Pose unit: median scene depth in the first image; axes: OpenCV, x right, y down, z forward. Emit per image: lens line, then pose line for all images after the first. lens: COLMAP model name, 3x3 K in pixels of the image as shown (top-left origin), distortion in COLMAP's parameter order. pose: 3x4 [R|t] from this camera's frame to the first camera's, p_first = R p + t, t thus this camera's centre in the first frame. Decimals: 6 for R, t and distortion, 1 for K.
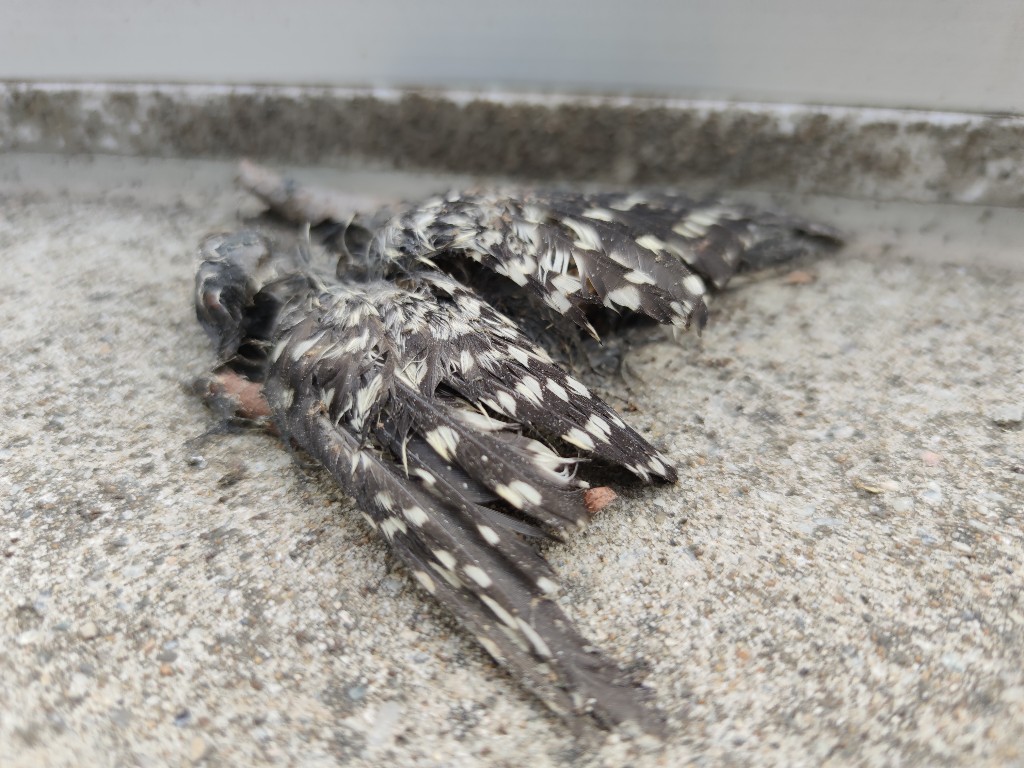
lens RADIAL K [[796.5, 0, 512.2], [0, 796.5, 387.5], [0, 0, 1]] dist [-0.056305, 0.017057]
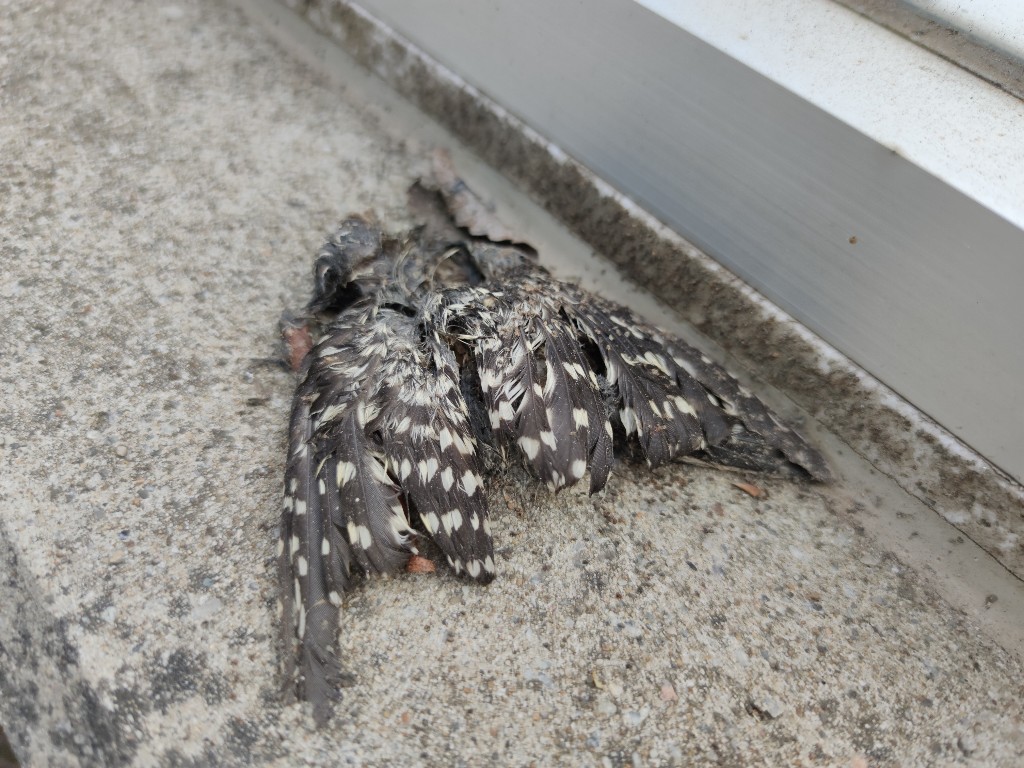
lens RADIAL K [[769.6, 0, 517.1], [0, 769.6, 383.9], [0, 0, 1]] dist [-0.015901, -0.003262]
pose [[0.808062, 0.527732, -0.261793, 0.390923], [-0.469686, 0.845384, 0.254404, -0.499336], [0.355572, -0.082614, 0.930990, -0.156685]]
